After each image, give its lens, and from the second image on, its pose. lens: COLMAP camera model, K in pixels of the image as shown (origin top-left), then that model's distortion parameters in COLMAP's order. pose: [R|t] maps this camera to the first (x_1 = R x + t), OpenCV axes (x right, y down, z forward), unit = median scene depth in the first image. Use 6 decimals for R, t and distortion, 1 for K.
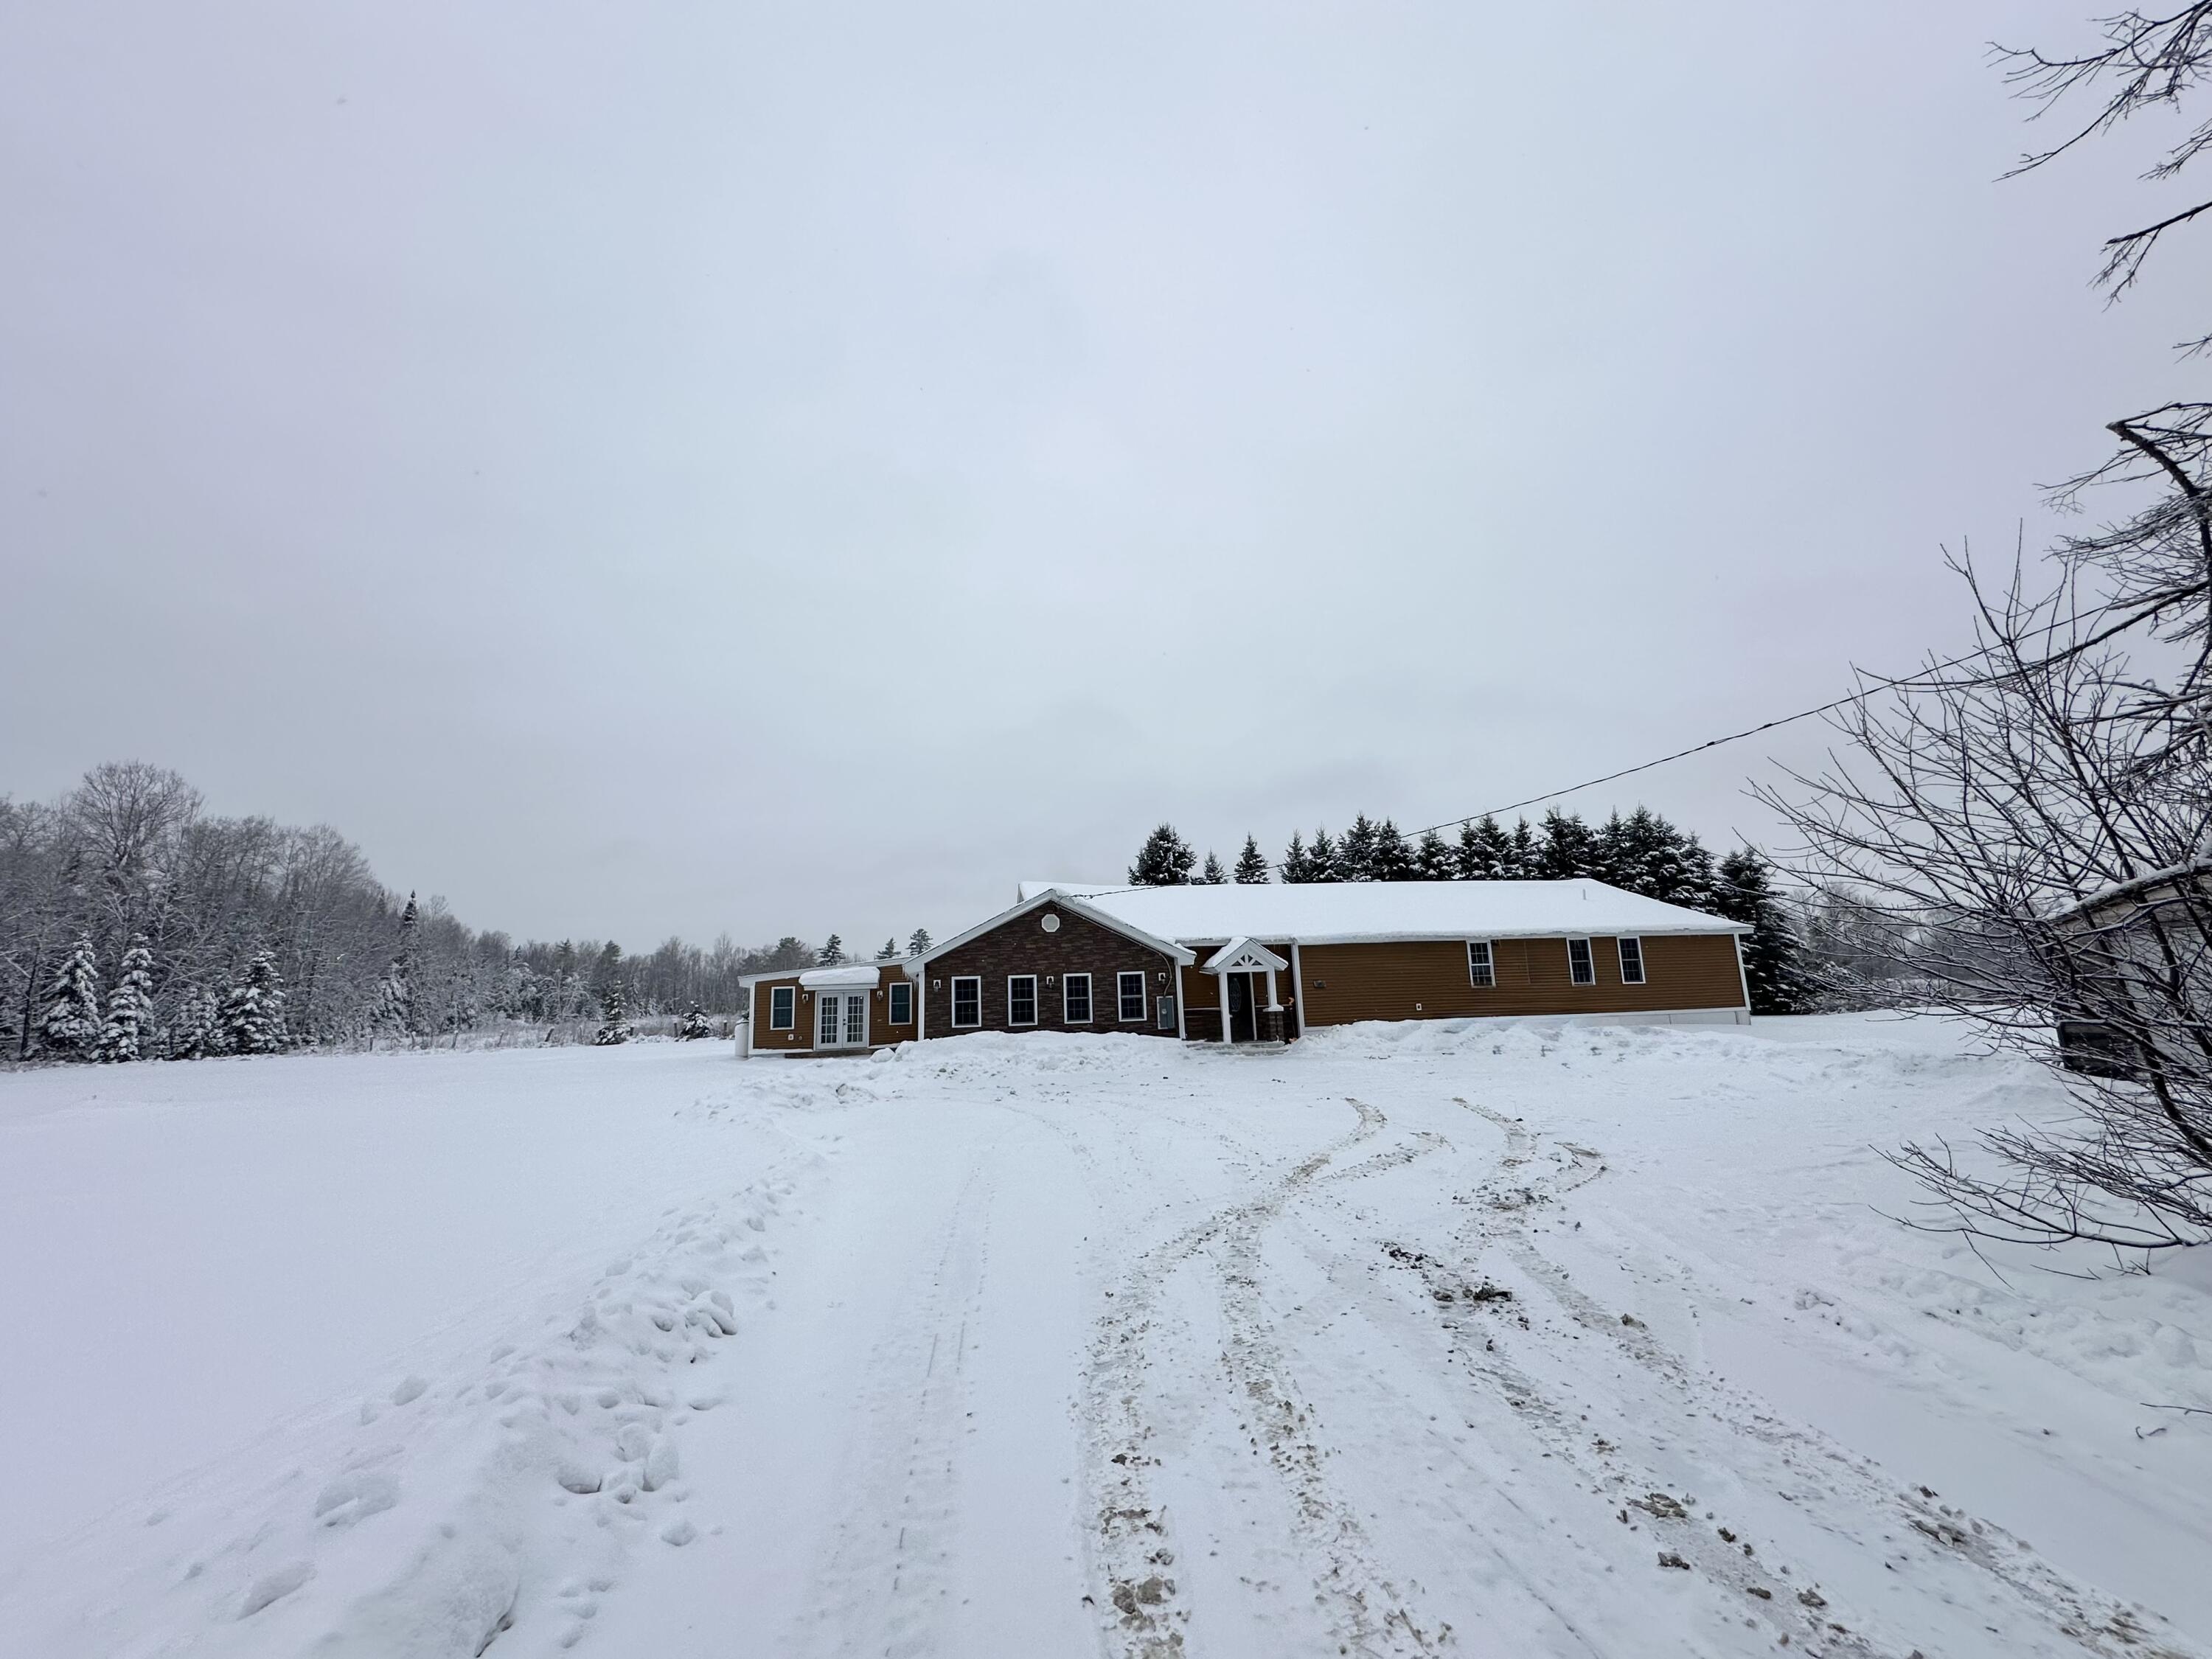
lens RADIAL K [[877.7, 0, 1106.0], [0, 877.7, 829.5], [0, 0, 1]] dist [-0.001781, 0.000268]
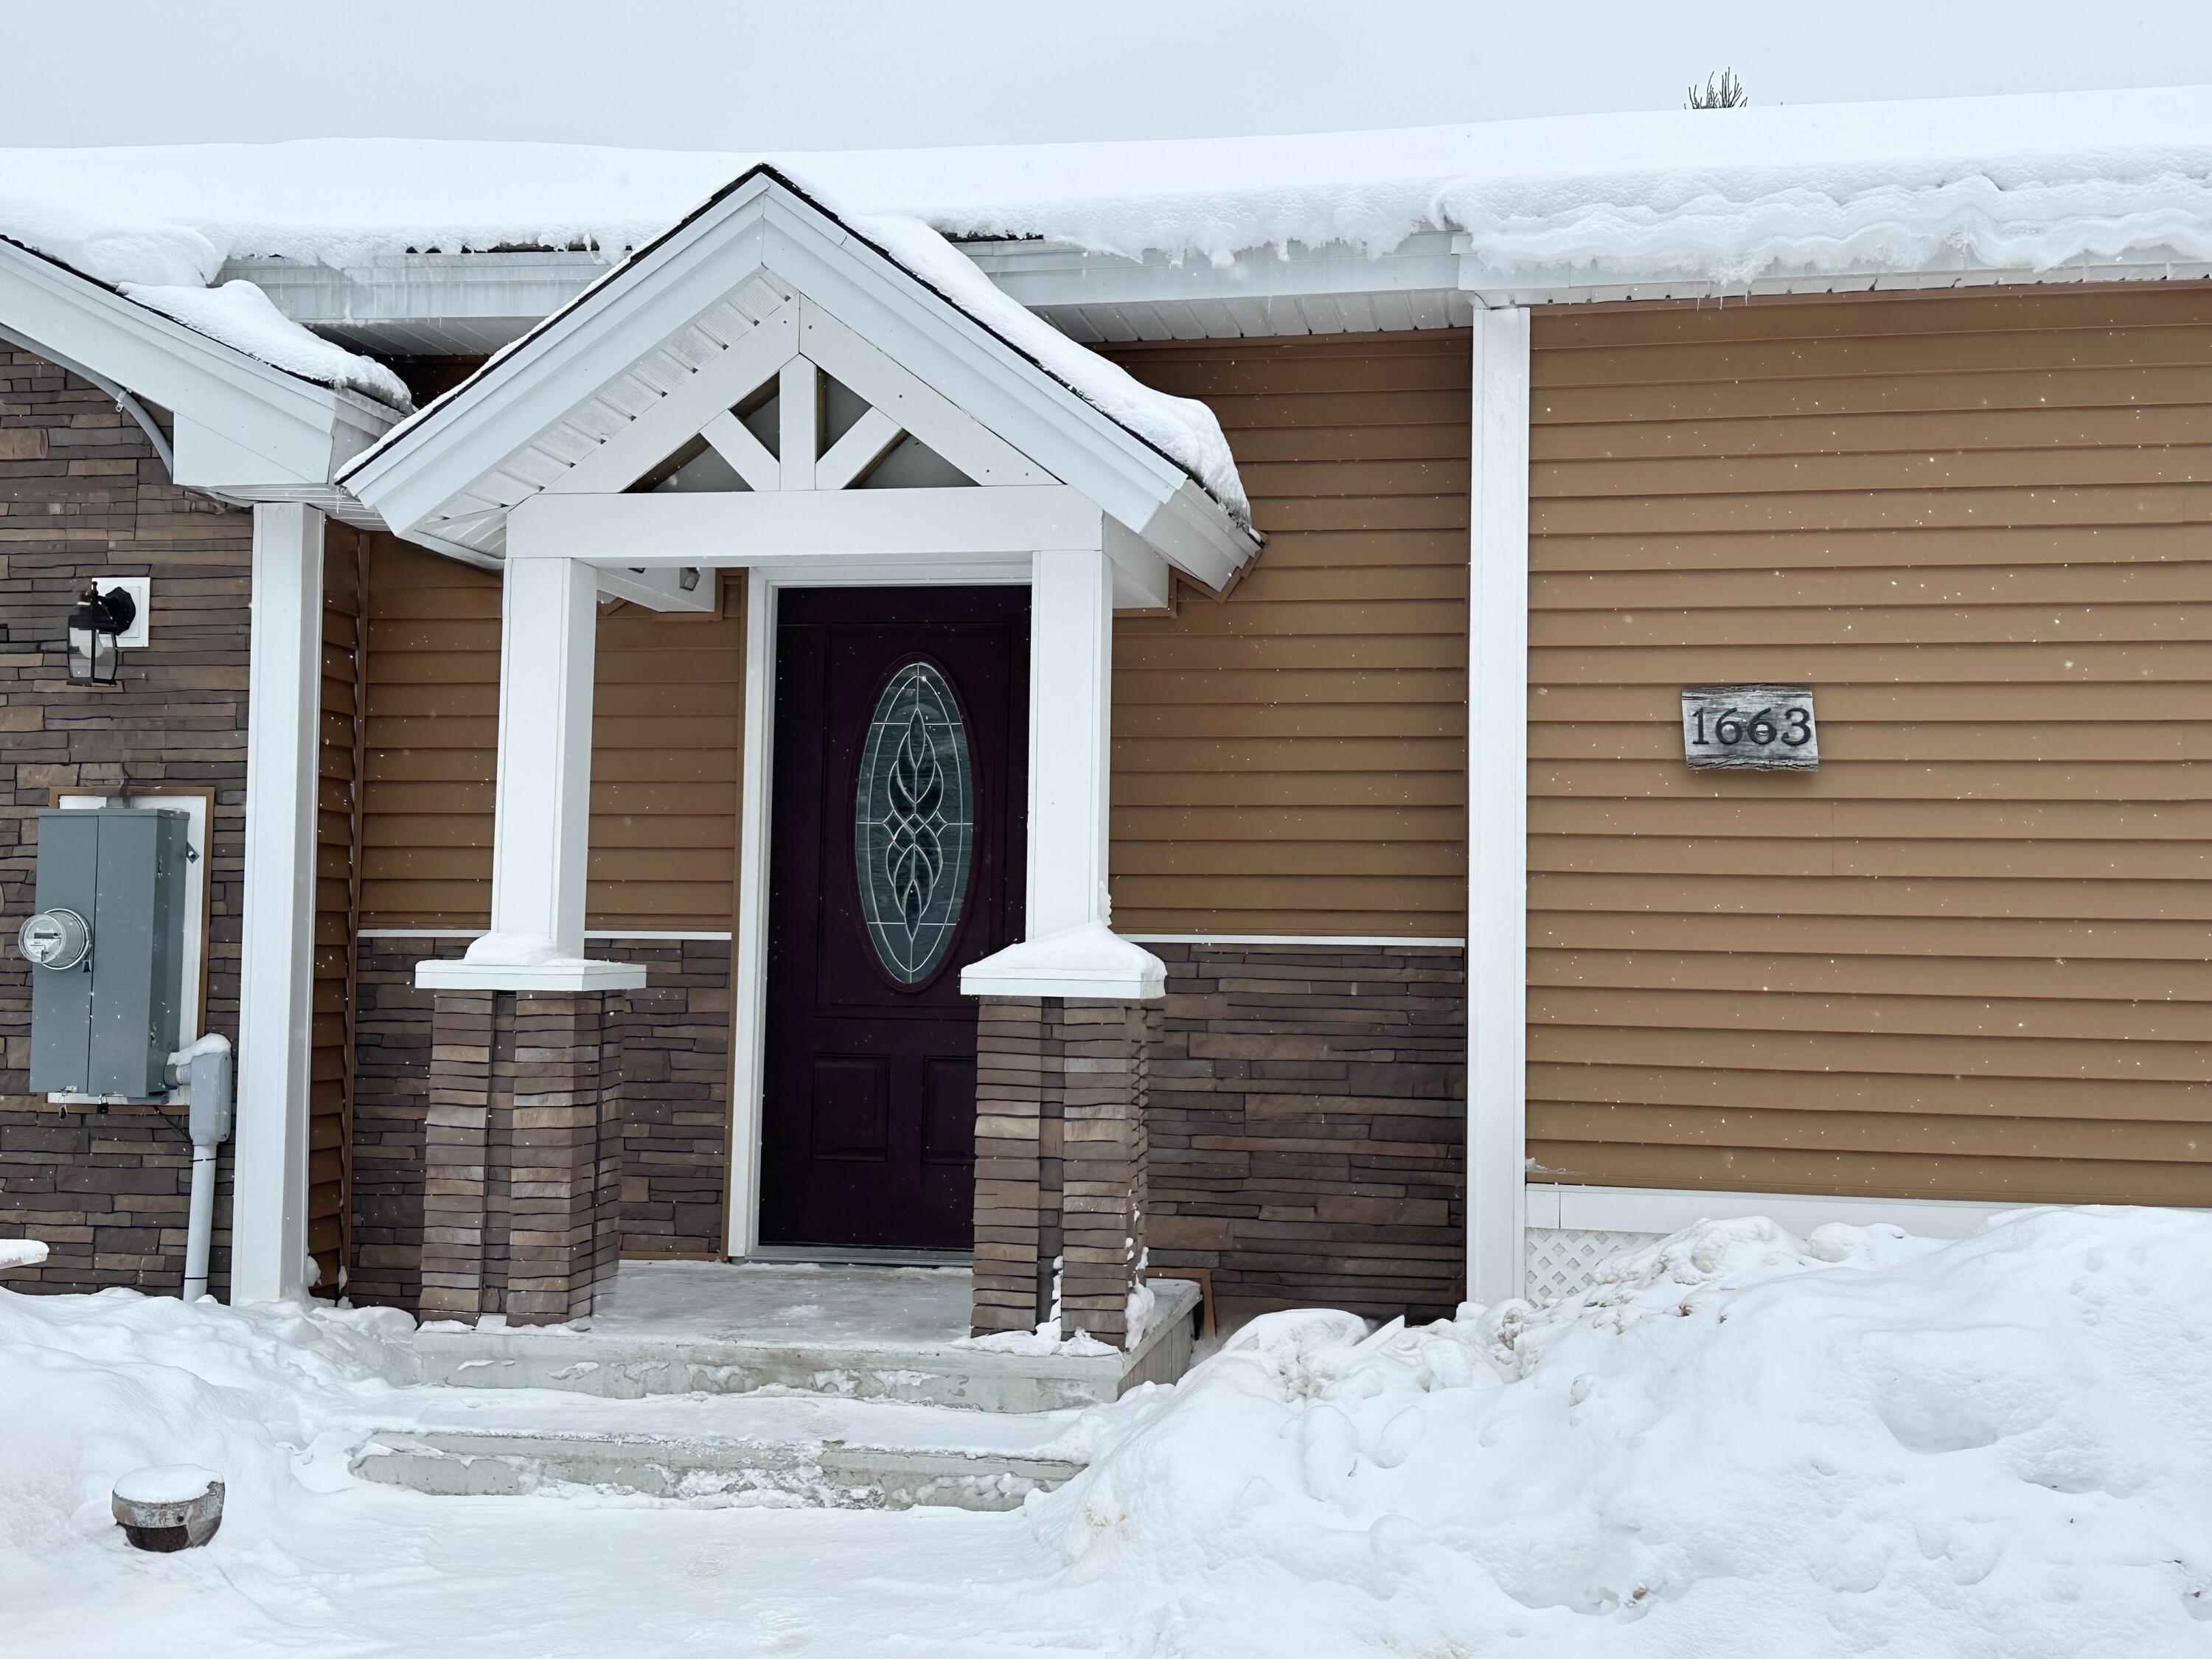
lens RADIAL K [[2506.0, 0, 1106.0], [0, 2506.0, 829.5], [0, 0, 1]] dist [0.231928, -0.505135]
pose [[0.945272, 0.036716, -0.324211, 0.221113], [0.014501, 0.987940, 0.154158, 0.119946], [0.325961, -0.150423, 0.933339, 0.607992]]
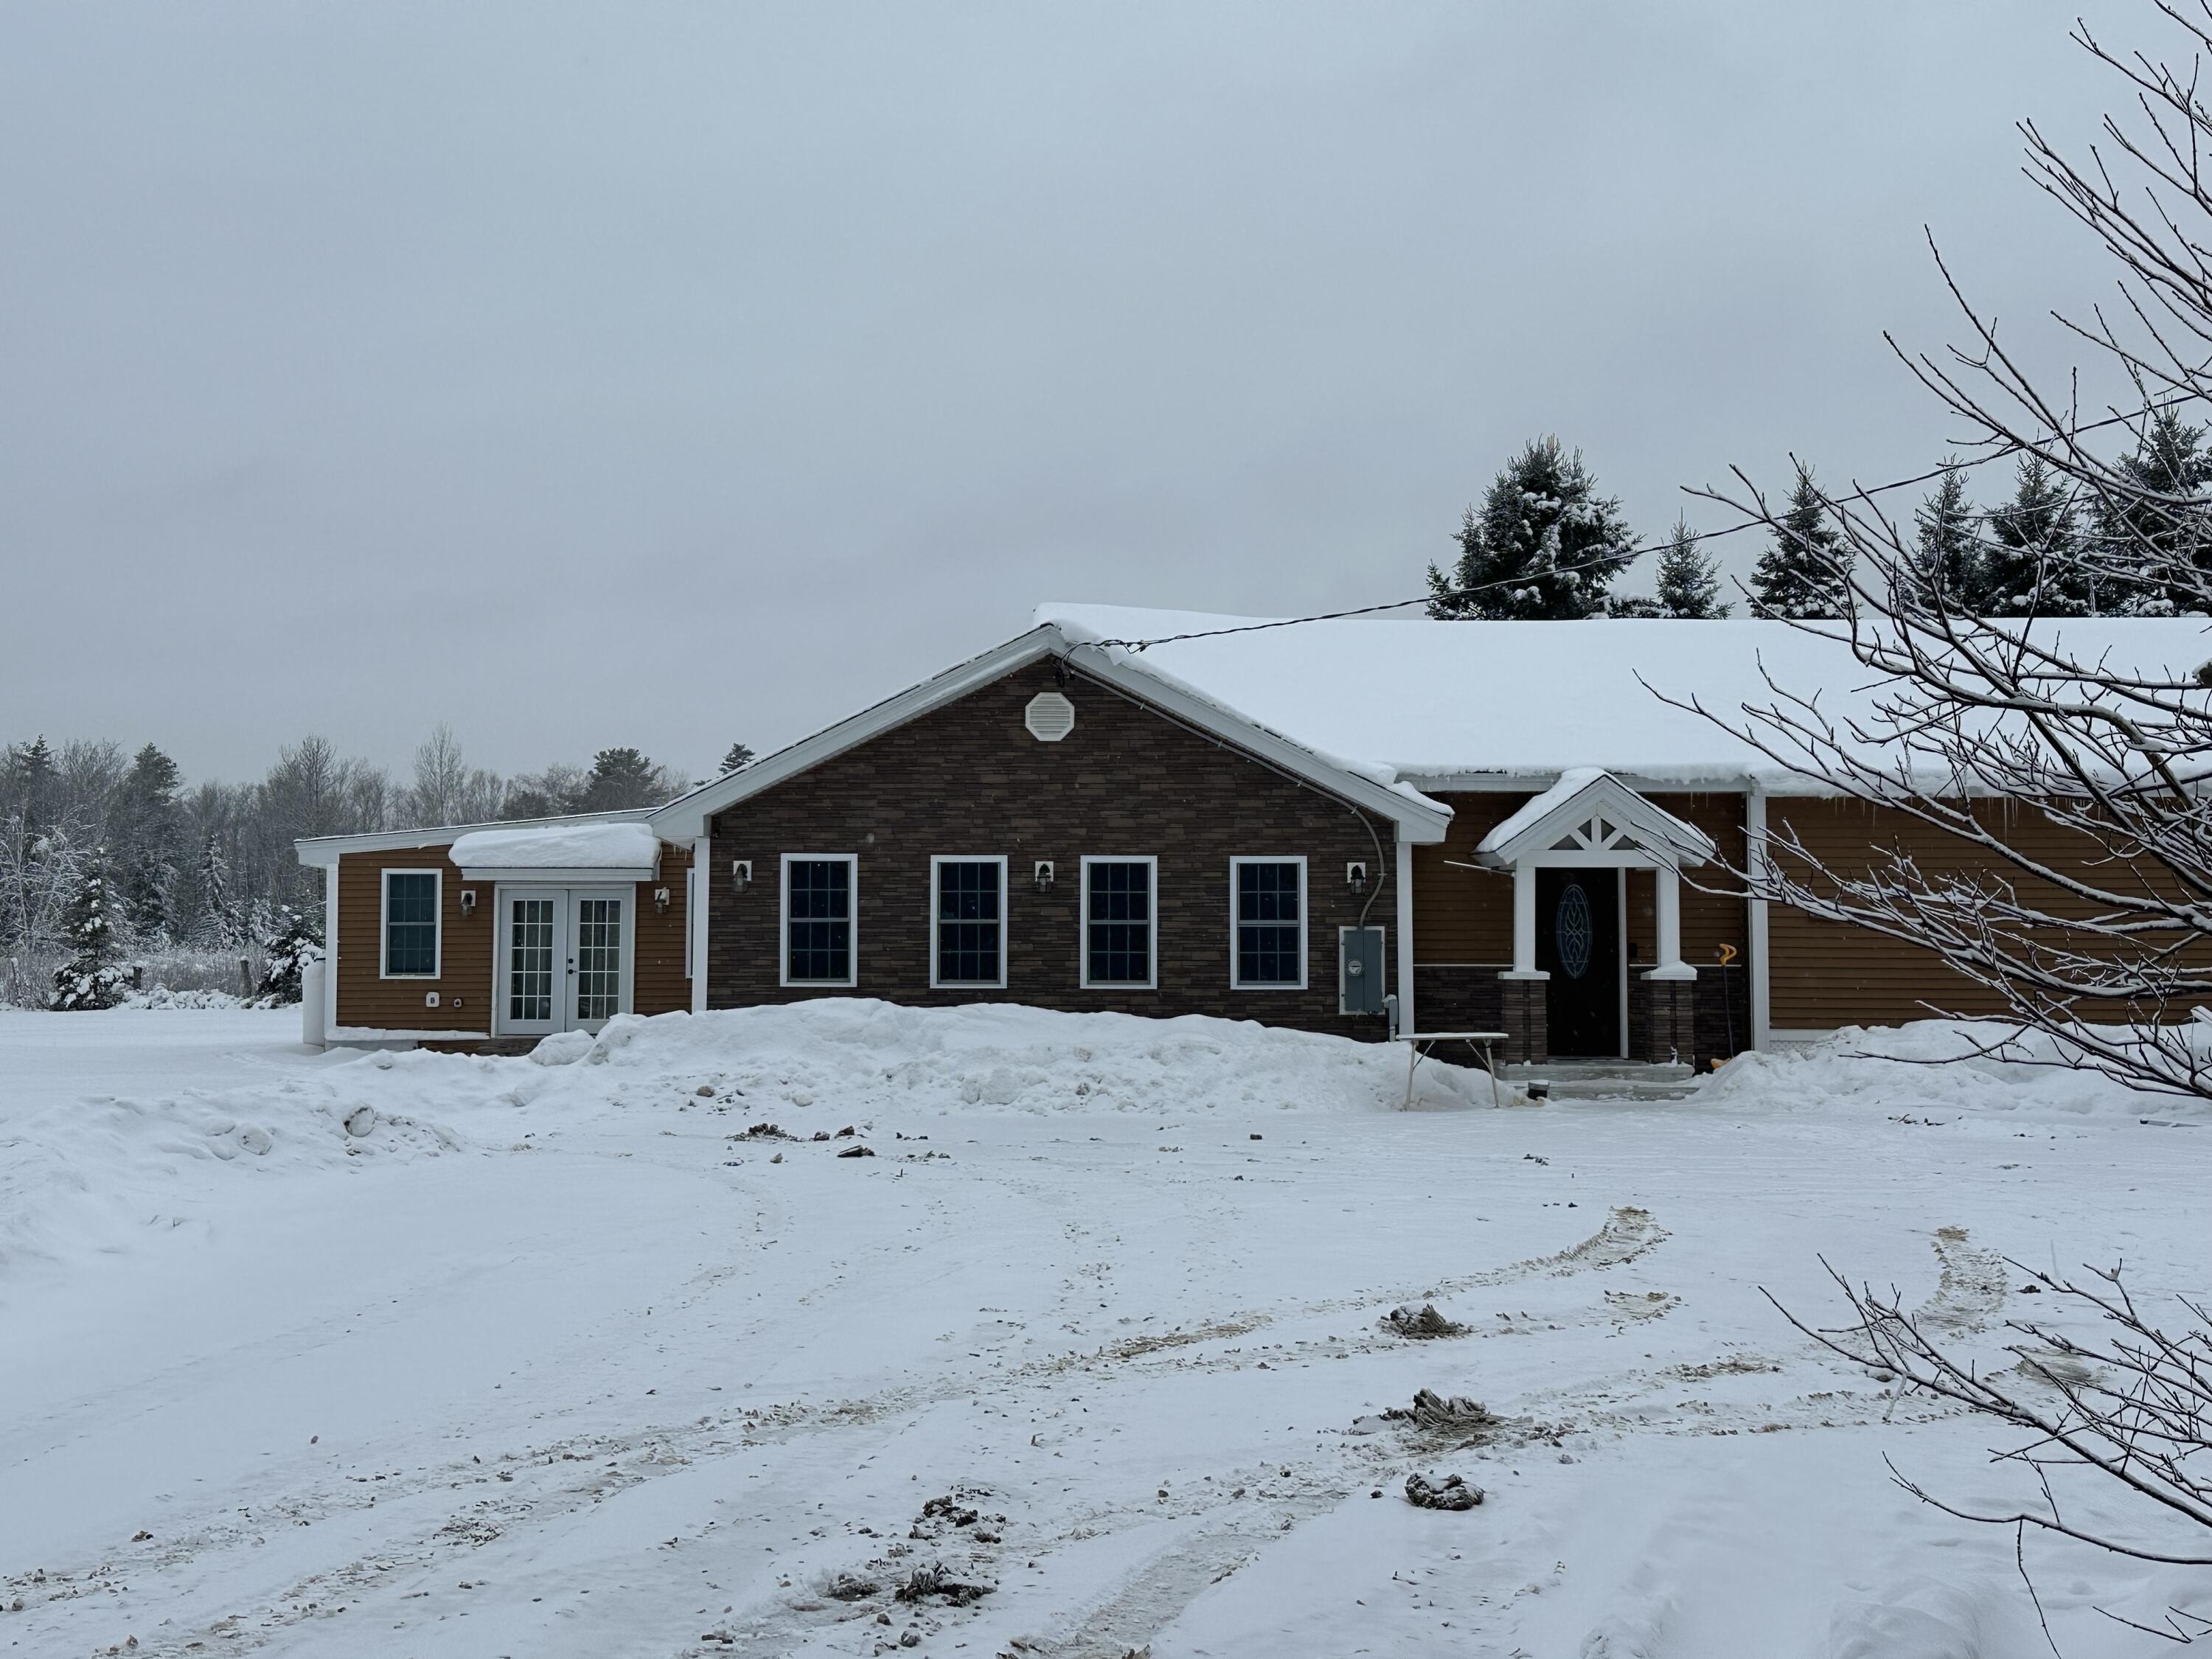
lens RADIAL K [[2512.0, 0, 1106.0], [0, 2512.0, 829.5], [0, 0, 1]] dist [0.112814, -0.024025]
pose [[0.986198, 0.030227, -0.162790, 0.104697], [-0.006105, 0.989165, 0.146684, 0.000006], [0.165460, -0.143665, 0.975696, -0.015171]]
